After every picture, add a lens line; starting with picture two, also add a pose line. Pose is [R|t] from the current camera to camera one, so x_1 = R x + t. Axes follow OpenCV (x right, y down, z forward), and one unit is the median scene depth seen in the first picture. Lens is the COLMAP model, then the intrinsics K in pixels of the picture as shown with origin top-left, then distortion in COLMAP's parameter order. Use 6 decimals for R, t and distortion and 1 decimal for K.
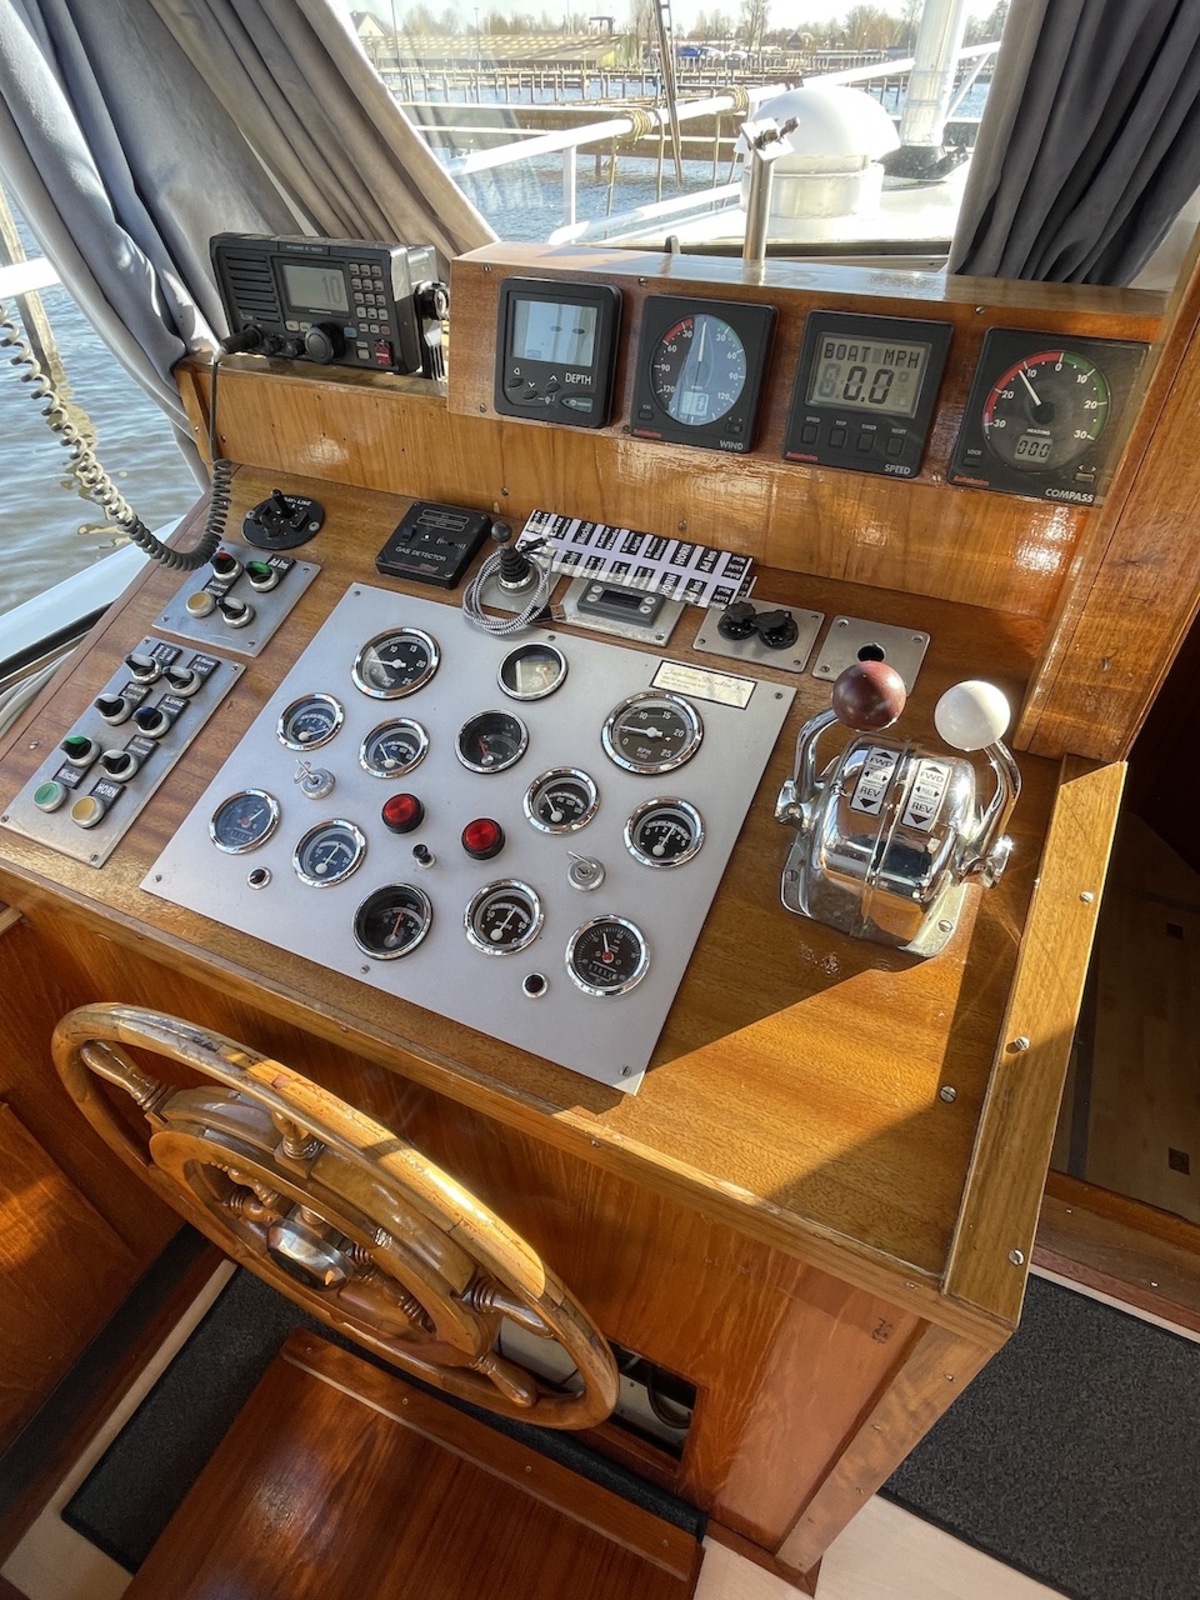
lens RADIAL K [[878.3, 0, 600.0], [0, 878.3, 800.0], [0, 0, 1]] dist [0.000876, -0.018497]
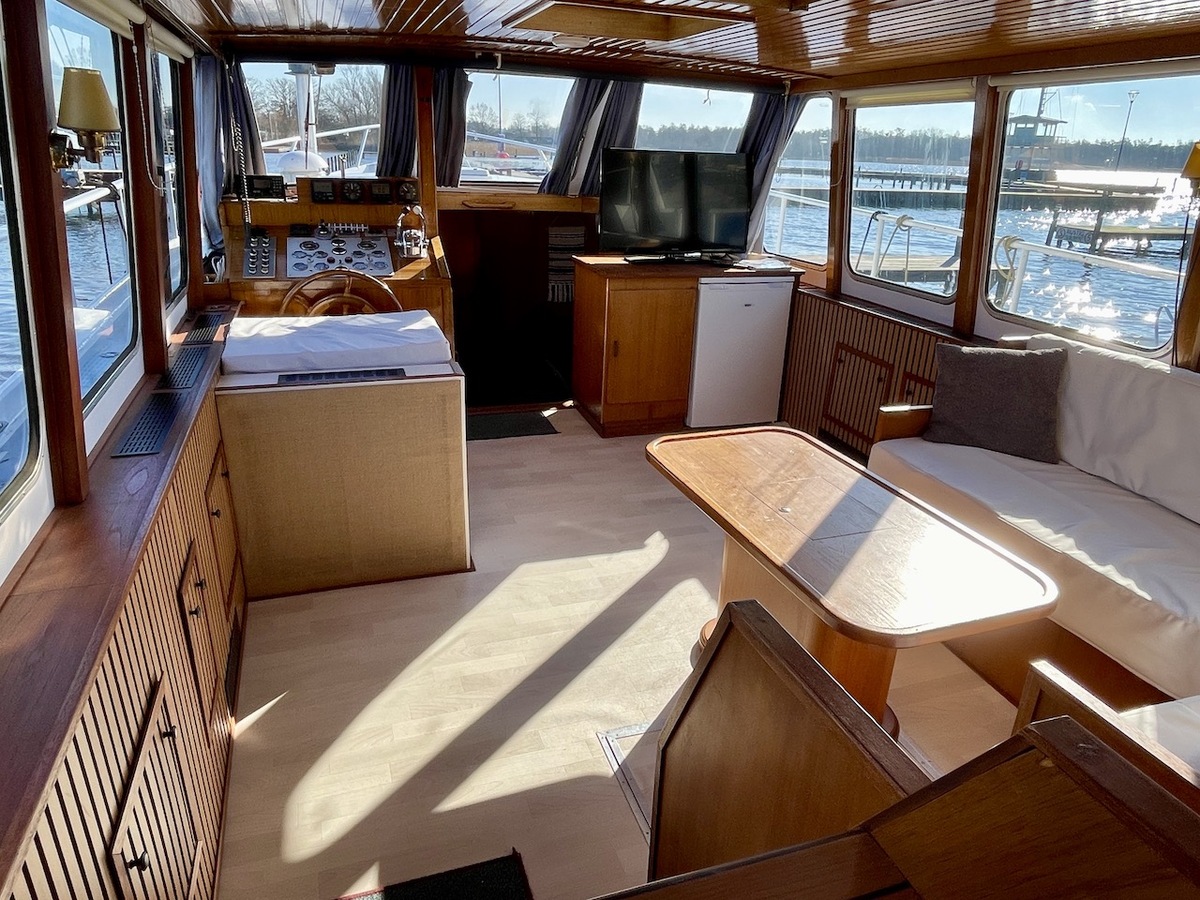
lens RADIAL K [[800.2, 0, 600.0], [0, 800.2, 450.0], [0, 0, 1]] dist [-0.016441, -0.005390]
pose [[0.720805, -0.215187, 0.658888, -2.296843], [0.427247, 0.886463, -0.177885, 2.404556], [-0.545802, 0.409728, 0.730906, -2.757512]]
